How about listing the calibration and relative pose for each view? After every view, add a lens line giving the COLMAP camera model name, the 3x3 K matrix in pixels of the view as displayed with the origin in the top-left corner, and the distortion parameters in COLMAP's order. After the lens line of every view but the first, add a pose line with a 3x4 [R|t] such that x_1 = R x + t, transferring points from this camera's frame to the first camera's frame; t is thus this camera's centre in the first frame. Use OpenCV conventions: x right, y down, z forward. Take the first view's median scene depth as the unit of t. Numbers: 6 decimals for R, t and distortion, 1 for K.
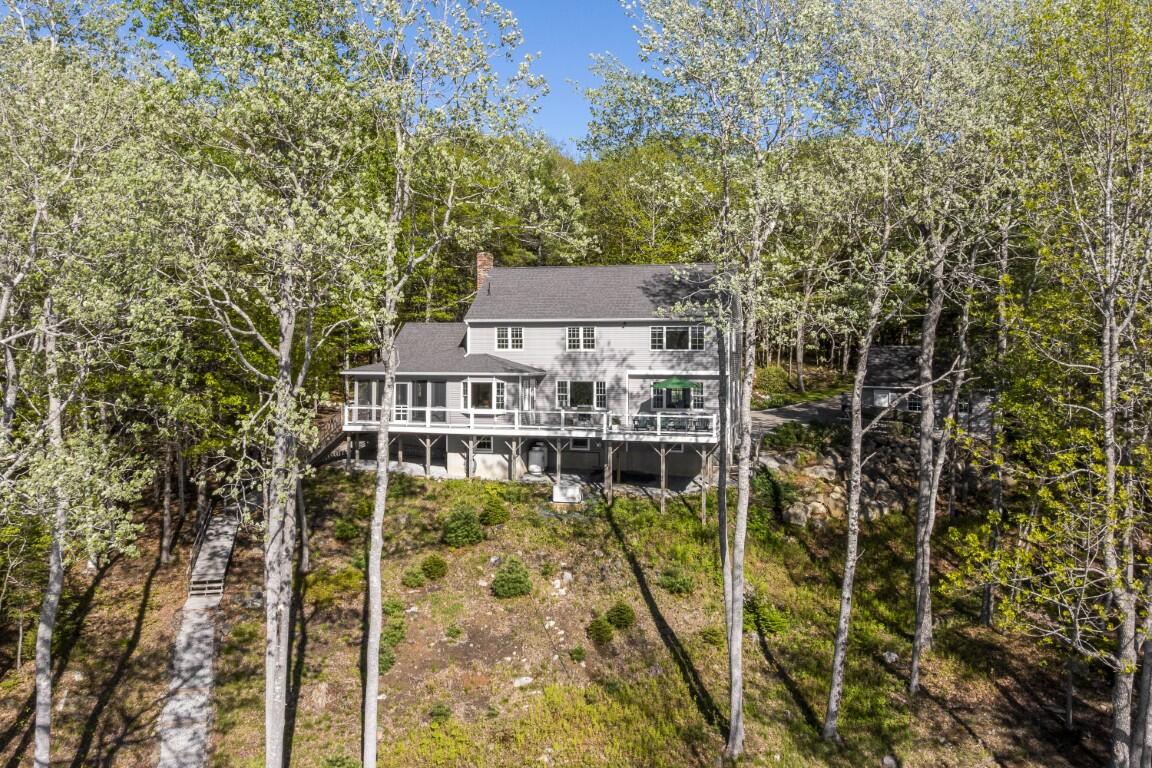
lens RADIAL K [[775.7, 0, 569.6], [0, 775.7, 384.0], [0, 0, 1]] dist [0.007167, 0.000892]
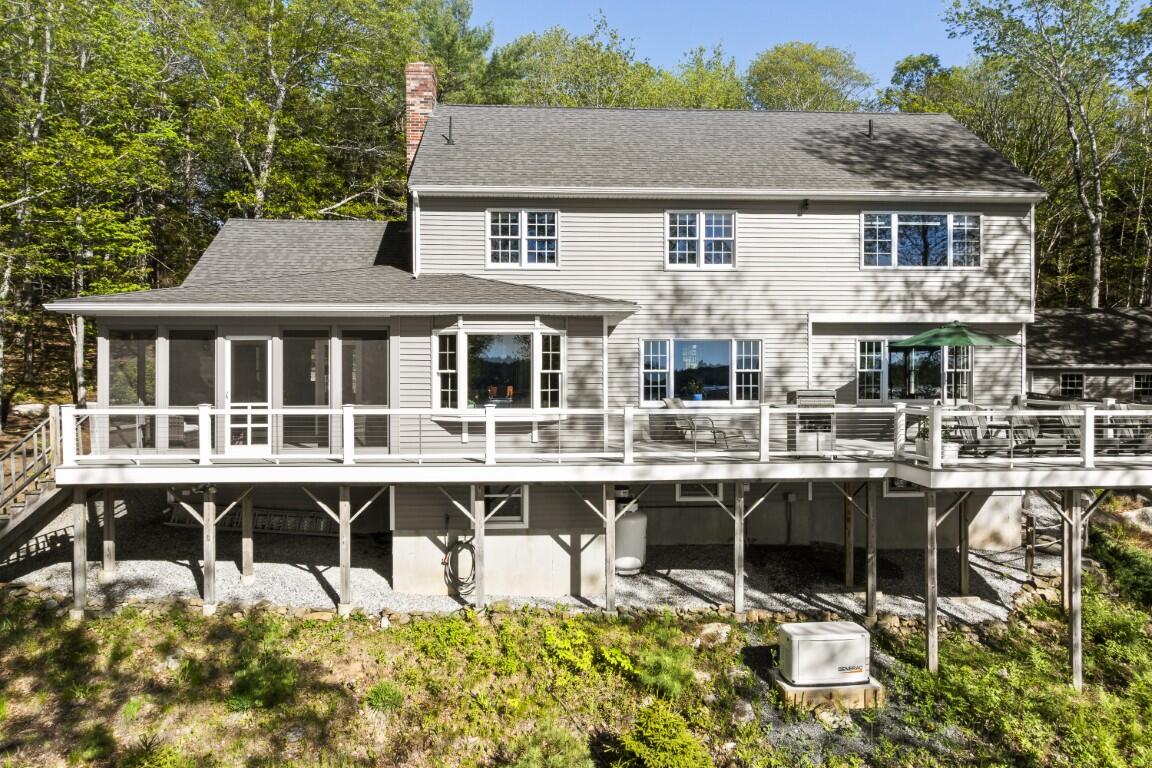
lens RADIAL K [[775.7, 0, 576.3], [0, 775.7, 379.0], [0, 0, 1]] dist [0.007167, 0.000892]
pose [[0.959714, -0.007403, 0.280882, -0.176480], [0.010790, 0.999887, -0.010513, 0.022473], [-0.280773, 0.013120, 0.959685, 0.631812]]
